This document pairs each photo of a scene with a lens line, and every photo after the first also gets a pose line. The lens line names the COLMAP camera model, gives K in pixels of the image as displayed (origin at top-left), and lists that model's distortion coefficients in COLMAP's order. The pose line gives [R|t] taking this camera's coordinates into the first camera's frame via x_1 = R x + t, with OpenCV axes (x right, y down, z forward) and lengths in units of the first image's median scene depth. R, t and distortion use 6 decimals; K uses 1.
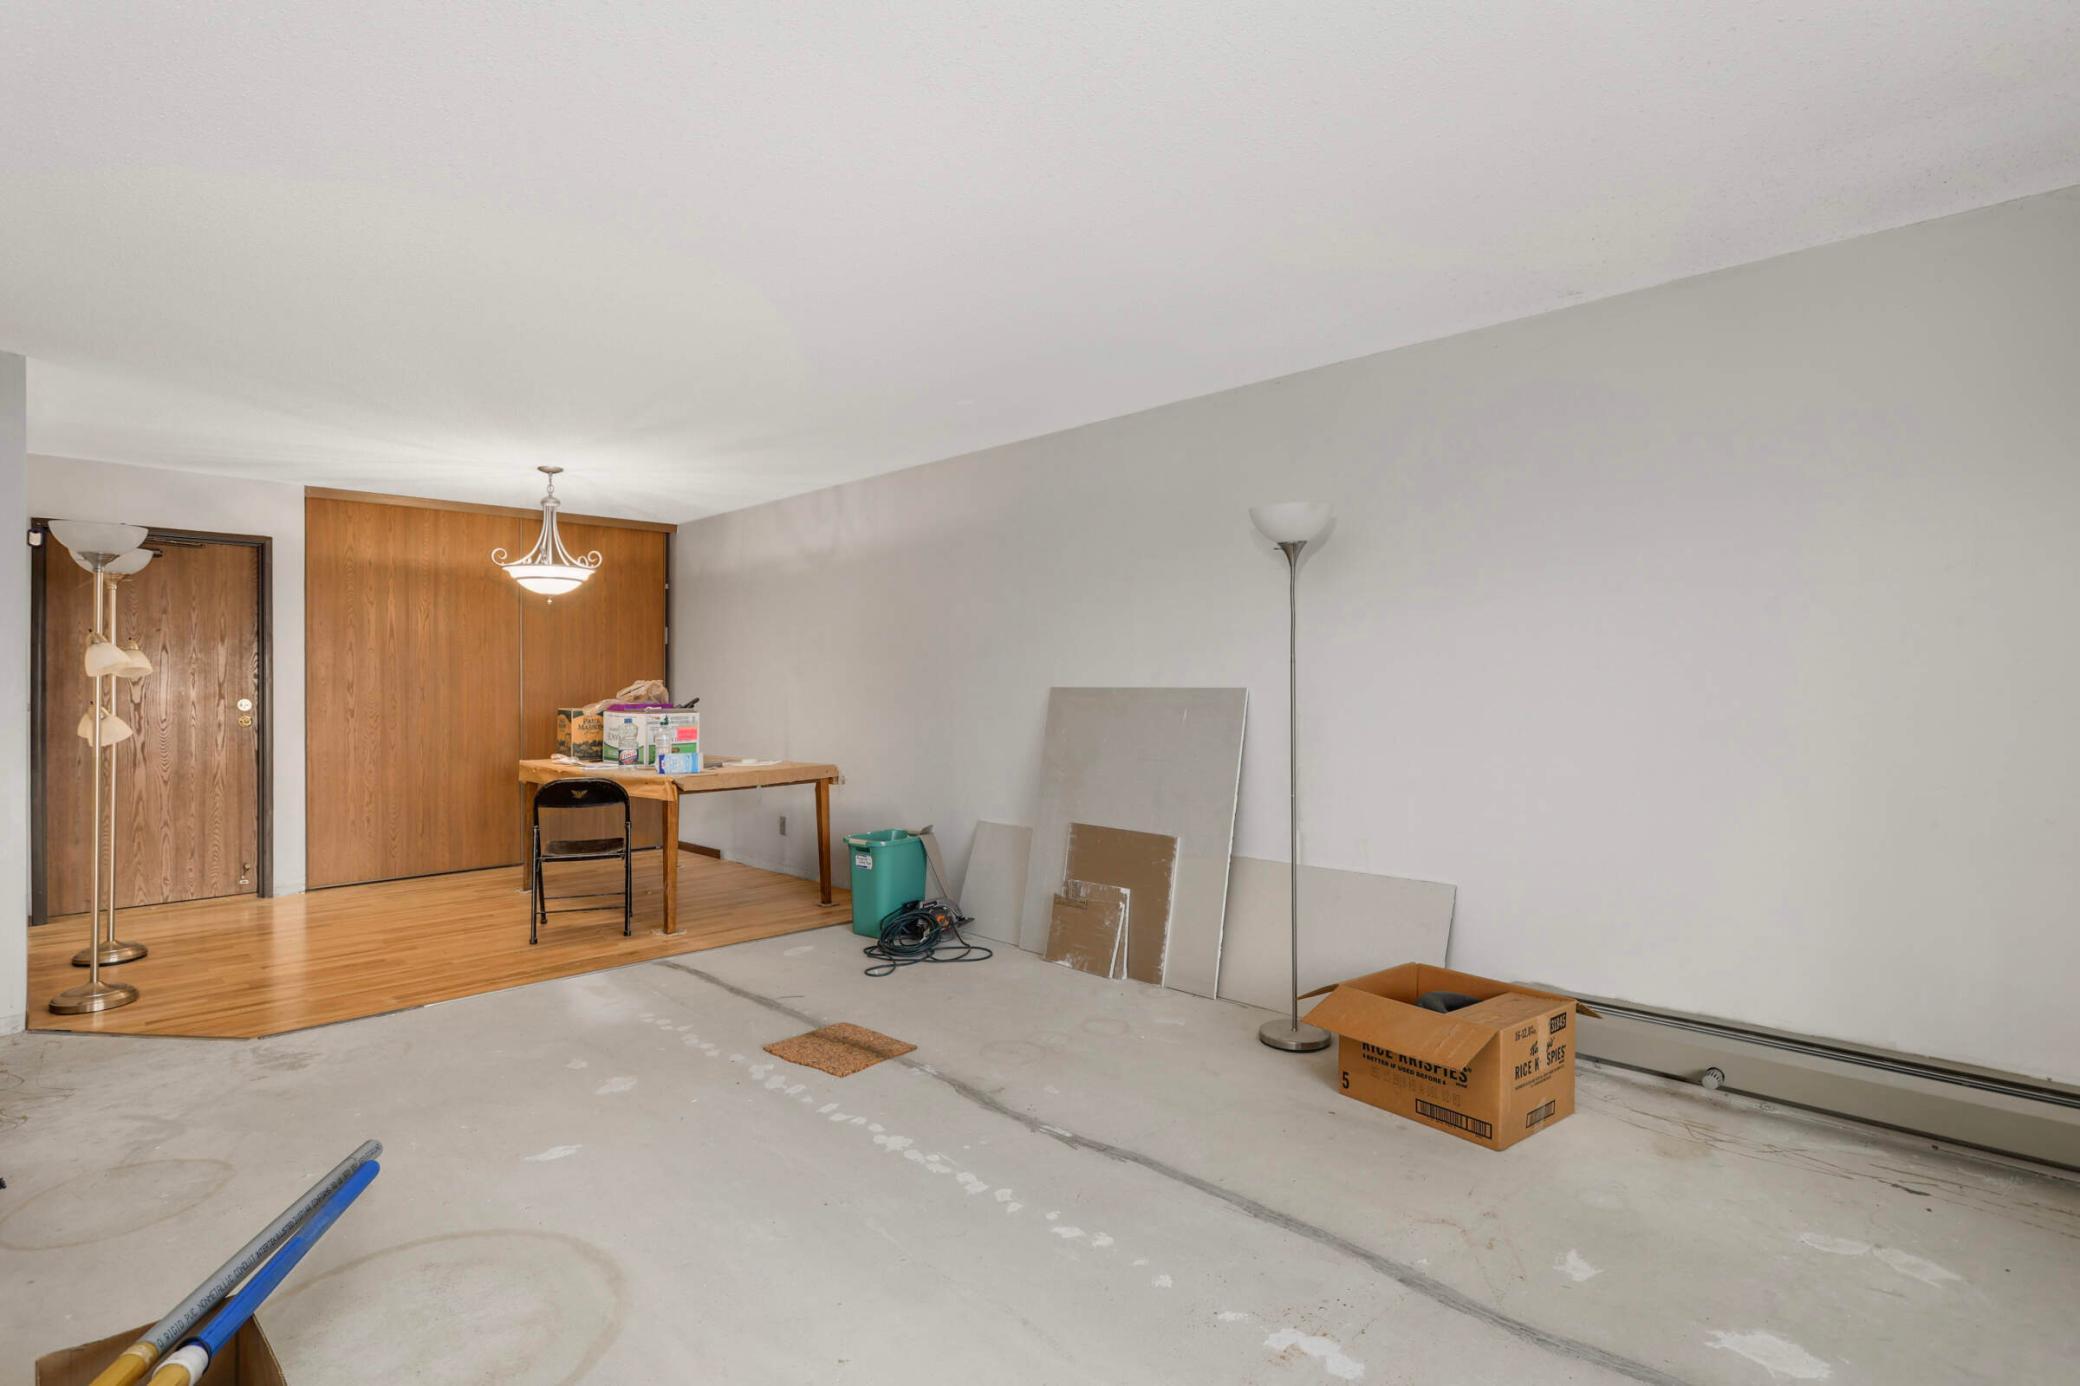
lens RADIAL K [[1030.8, 0, 1040.0], [0, 1030.8, 693.0], [0, 0, 1]] dist [-0.016894, 0.005673]
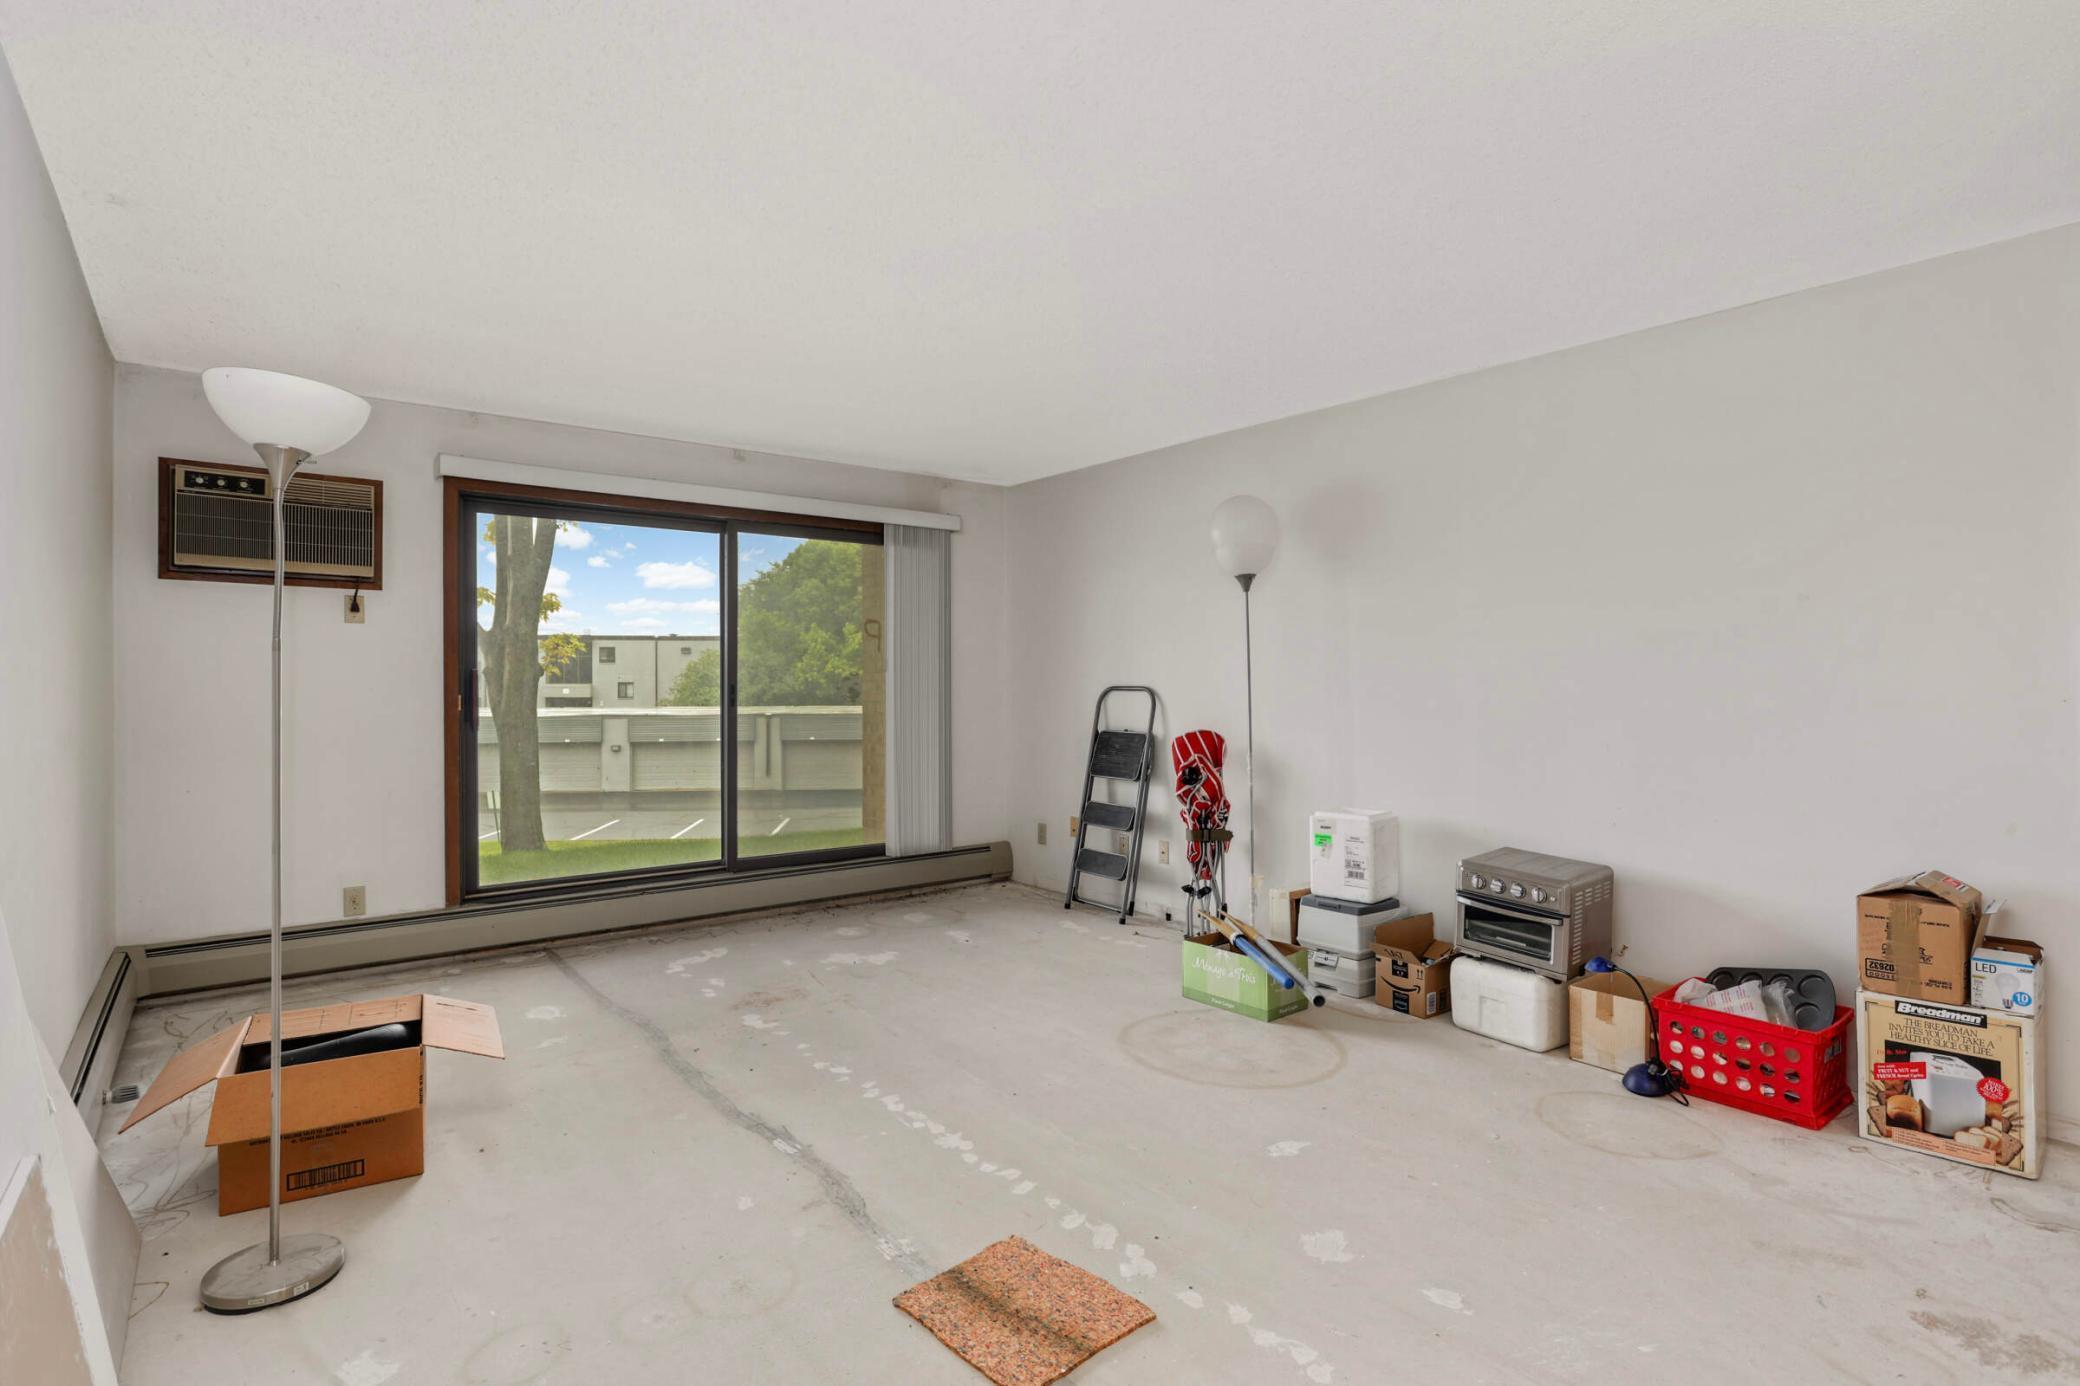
lens RADIAL K [[1030.8, 0, 1040.0], [0, 1030.8, 693.0], [0, 0, 1]] dist [-0.016894, 0.005673]
pose [[-0.993480, 0.006199, 0.113841, -0.168023], [0.008222, 0.999816, 0.017317, -0.006843], [-0.113712, 0.018141, -0.993348, 0.968398]]
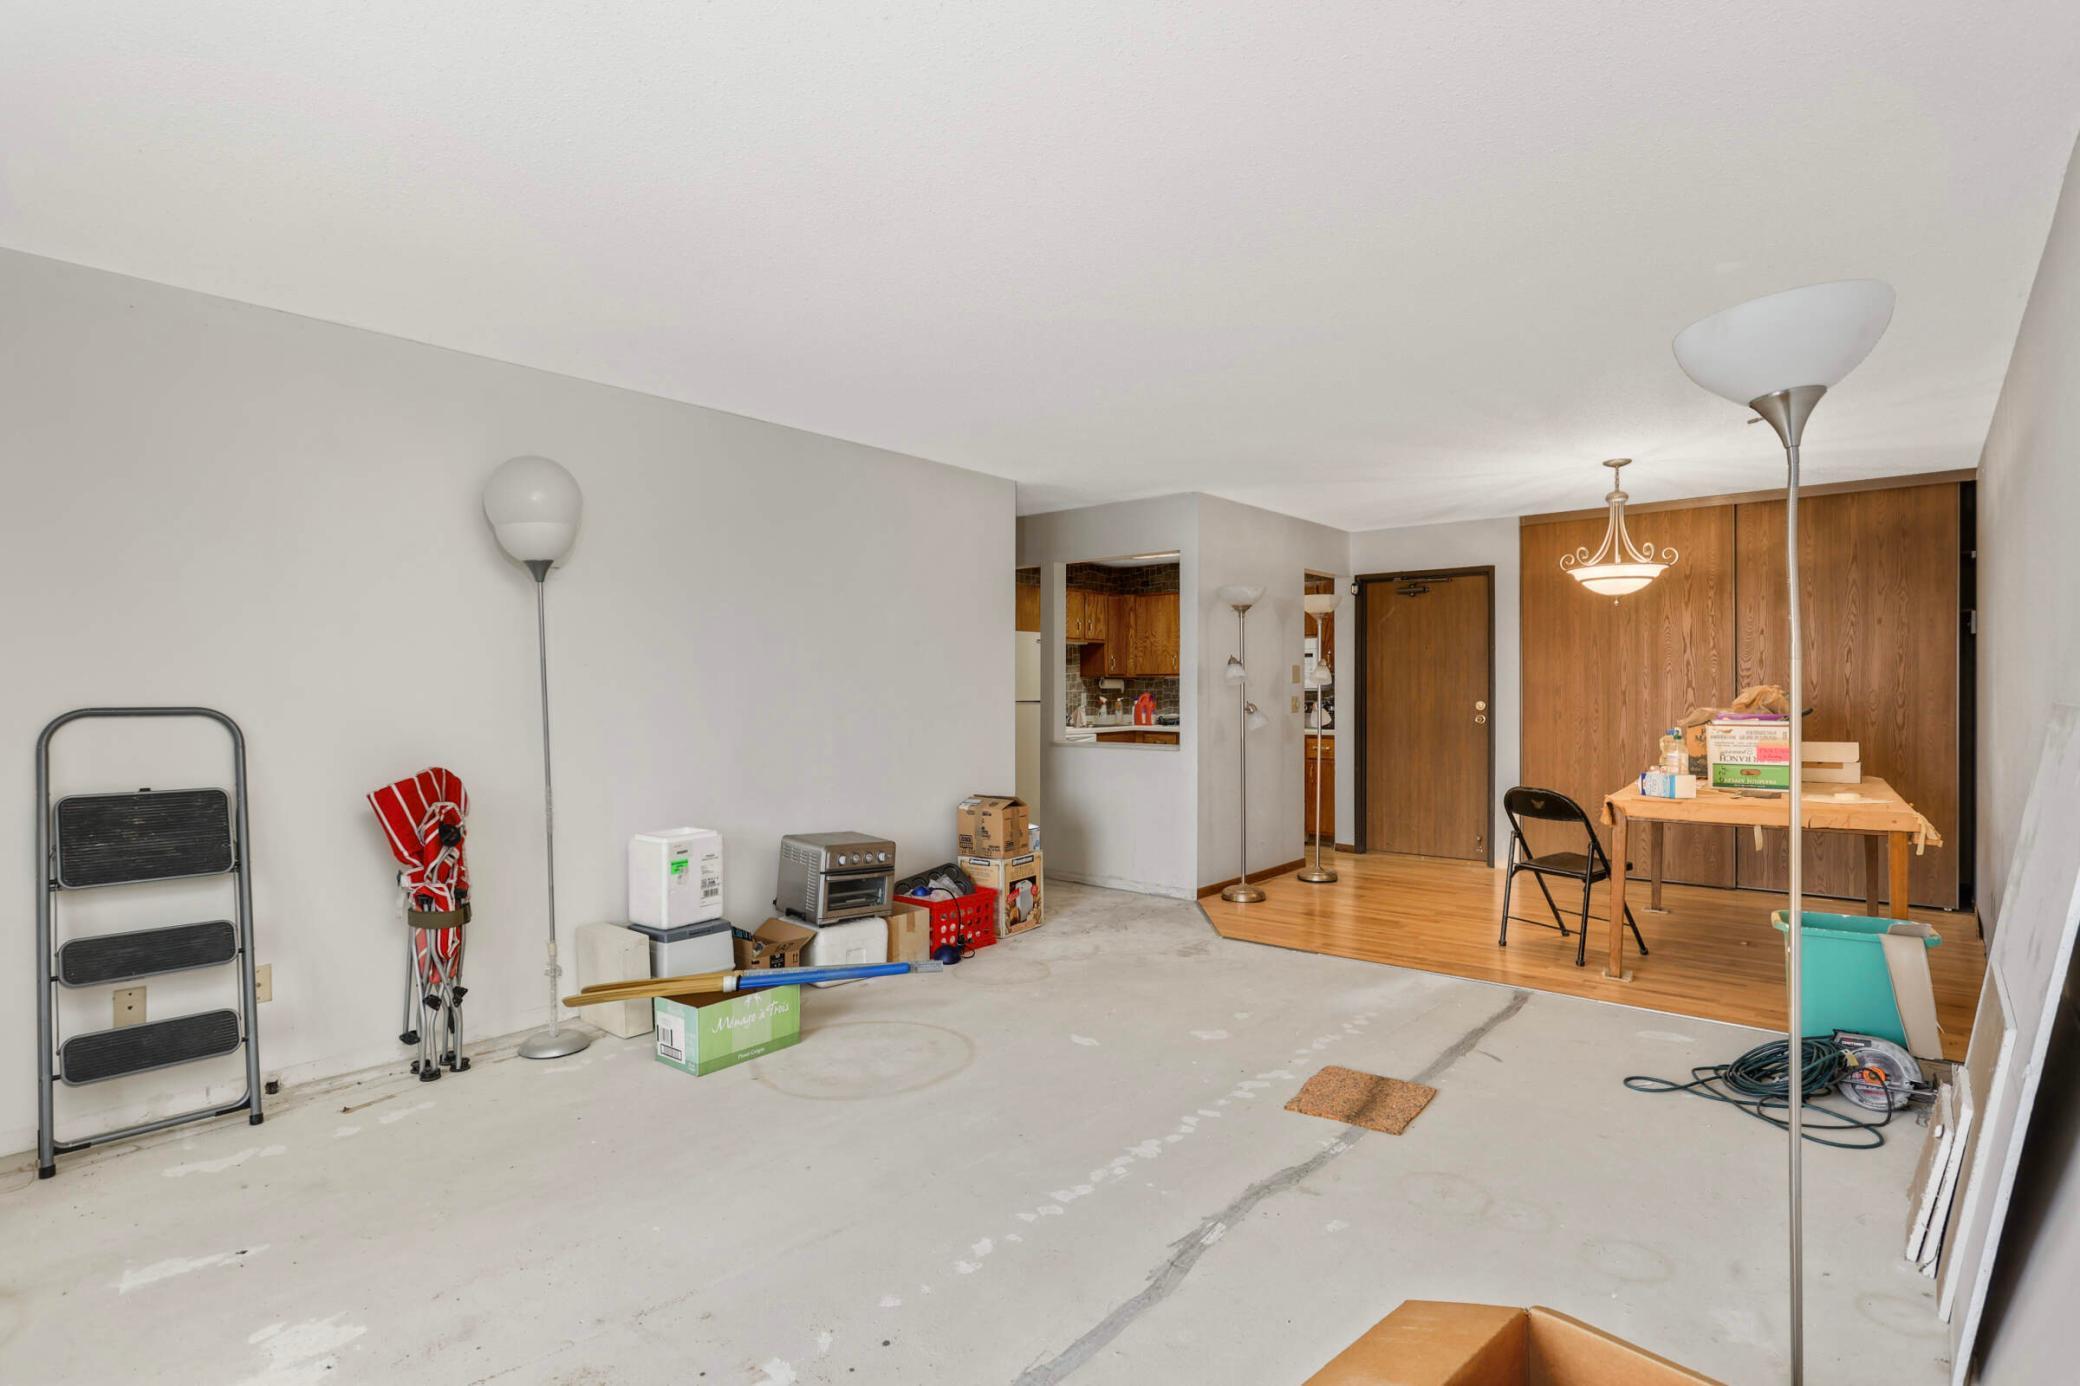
lens RADIAL K [[1030.8, 0, 1040.0], [0, 1030.8, 693.0], [0, 0, 1]] dist [-0.016894, 0.005673]
pose [[0.083811, 0.007842, -0.996451, 0.419888], [-0.006202, 0.999954, 0.007348, -0.009617], [0.996462, 0.005564, 0.083856, 0.396657]]
